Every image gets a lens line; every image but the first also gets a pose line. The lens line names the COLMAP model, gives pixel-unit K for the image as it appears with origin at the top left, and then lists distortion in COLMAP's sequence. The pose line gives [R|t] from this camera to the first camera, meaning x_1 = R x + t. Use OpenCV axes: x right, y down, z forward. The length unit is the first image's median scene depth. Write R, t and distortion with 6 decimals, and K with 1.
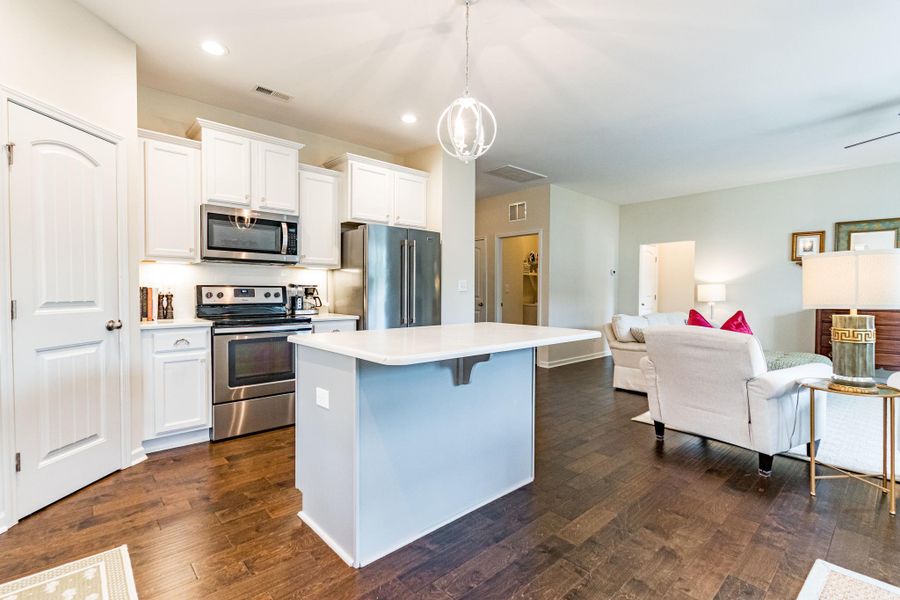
lens RADIAL K [[416.7, 0, 450.7], [0, 416.7, 290.8], [0, 0, 1]] dist [-0.000955, 0.000231]
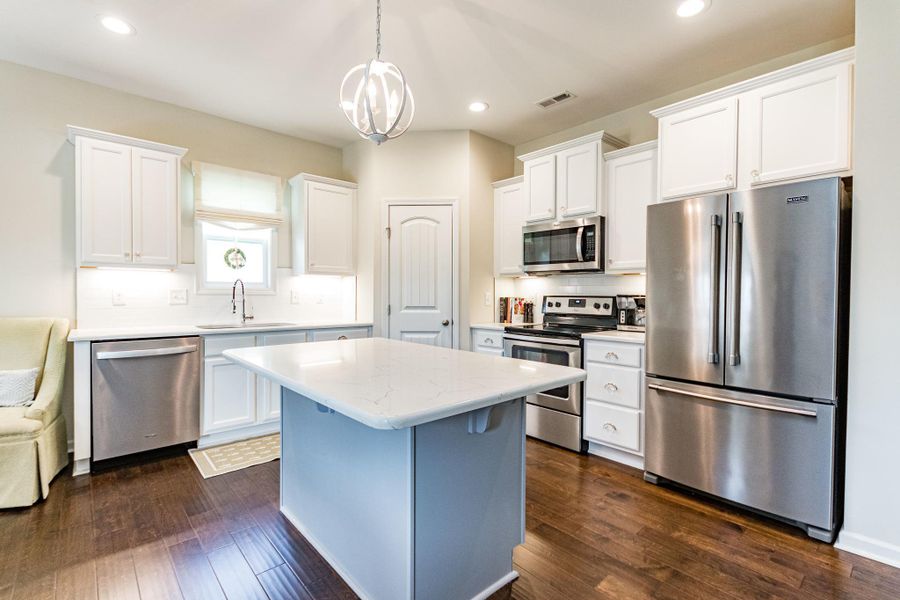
lens RADIAL K [[416.7, 0, 450.7], [0, 416.7, 290.8], [0, 0, 1]] dist [-0.000955, 0.000231]
pose [[-0.013765, -0.003710, -0.999898, 0.516807], [-0.002125, 0.999991, -0.003681, -0.020516], [0.999903, 0.002074, -0.013772, 0.724798]]
